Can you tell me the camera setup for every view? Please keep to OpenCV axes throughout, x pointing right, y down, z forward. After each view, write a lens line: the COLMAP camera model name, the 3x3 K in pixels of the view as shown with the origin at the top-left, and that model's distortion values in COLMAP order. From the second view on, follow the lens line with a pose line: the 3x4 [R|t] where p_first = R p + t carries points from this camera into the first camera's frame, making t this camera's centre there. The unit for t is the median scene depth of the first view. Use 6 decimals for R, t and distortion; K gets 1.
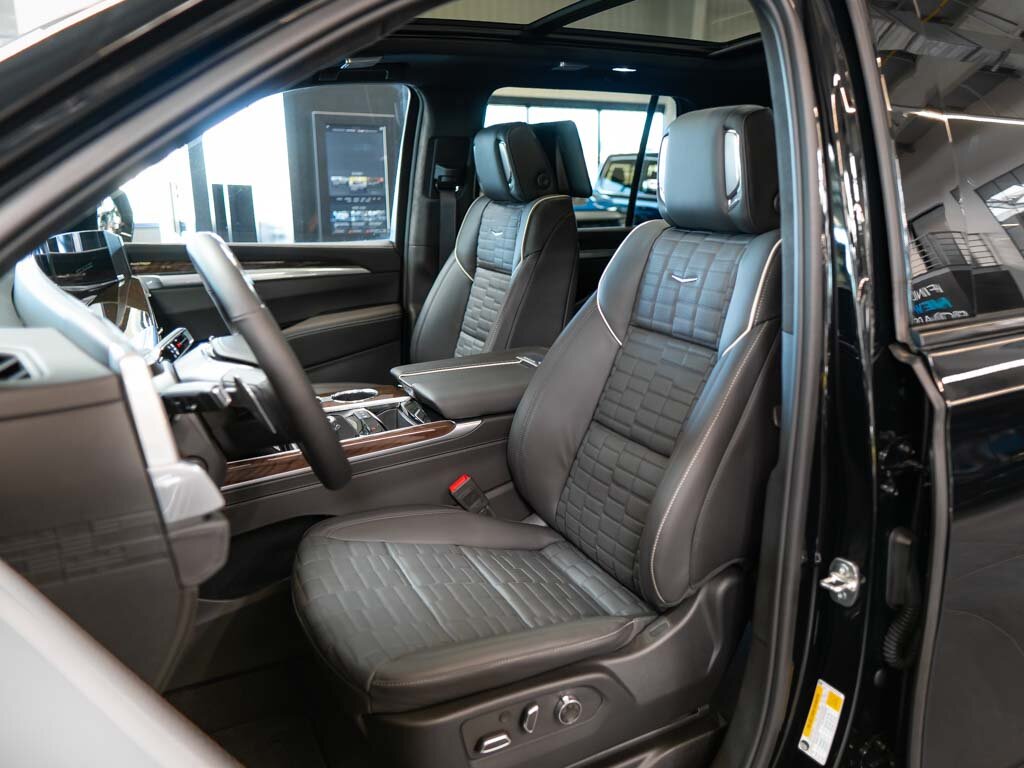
lens RADIAL K [[778.0, 0, 512.3], [0, 778.0, 358.7], [0, 0, 1]] dist [0.000374, -0.003078]
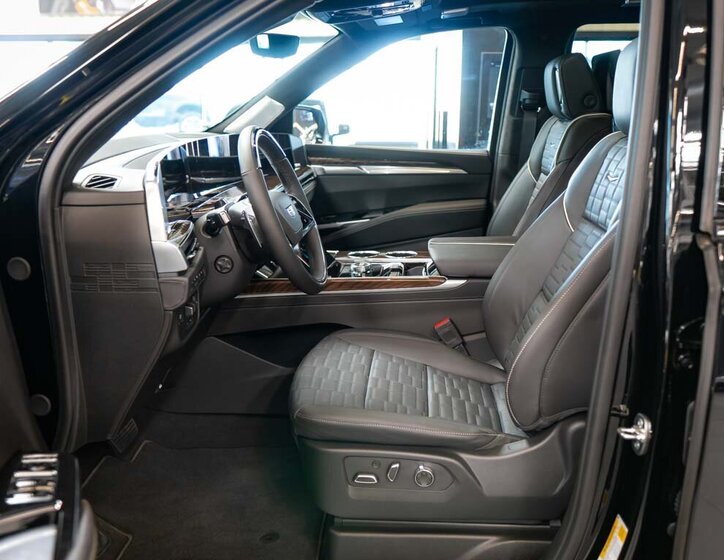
lens RADIAL K [[657.9, 0, 362.0], [0, 657.9, 280.0], [0, 0, 1]] dist [-0.003903, 0.005984]
pose [[0.846043, 0.139169, -0.514629, 0.401938], [-0.128520, 0.990098, 0.056463, 0.040065], [0.517391, 0.018370, 0.855552, -0.049032]]
